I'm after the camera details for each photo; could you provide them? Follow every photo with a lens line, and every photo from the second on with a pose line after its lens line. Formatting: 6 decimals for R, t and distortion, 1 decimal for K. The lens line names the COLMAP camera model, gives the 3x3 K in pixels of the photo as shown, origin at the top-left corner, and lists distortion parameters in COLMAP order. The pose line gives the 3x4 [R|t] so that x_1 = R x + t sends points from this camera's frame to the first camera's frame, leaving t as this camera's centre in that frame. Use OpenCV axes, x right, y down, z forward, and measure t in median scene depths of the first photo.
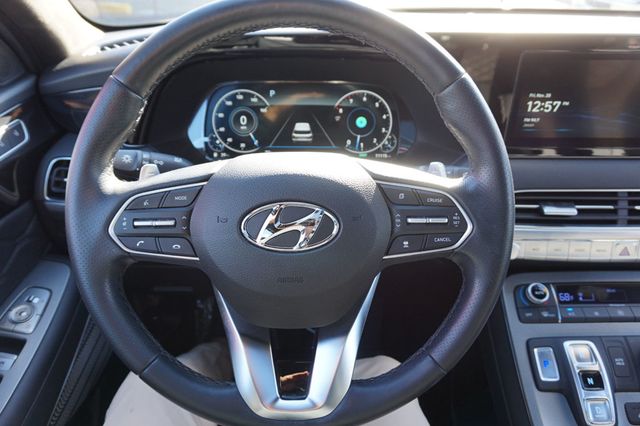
lens RADIAL K [[439.0, 0, 320.6], [0, 439.0, 216.0], [0, 0, 1]] dist [-0.037356, 0.035789]
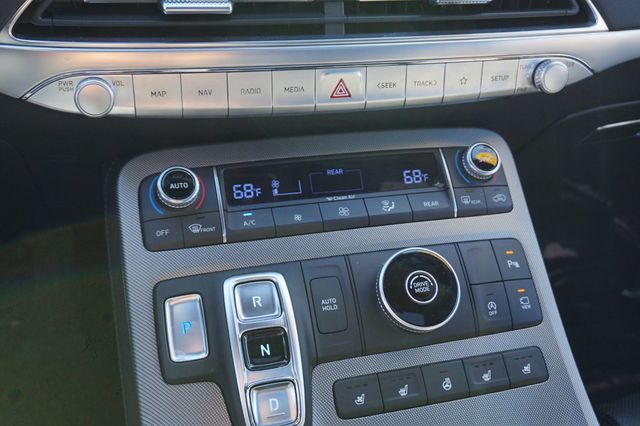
lens RADIAL K [[686.3, 0, 317.8], [0, 686.3, 217.0], [0, 0, 1]] dist [0.011579, 0.000000]
pose [[0.965489, -0.093858, 0.242944, 0.449714], [0.059026, 0.987390, 0.146888, 0.105056], [-0.253667, -0.127478, 0.958855, 0.222860]]
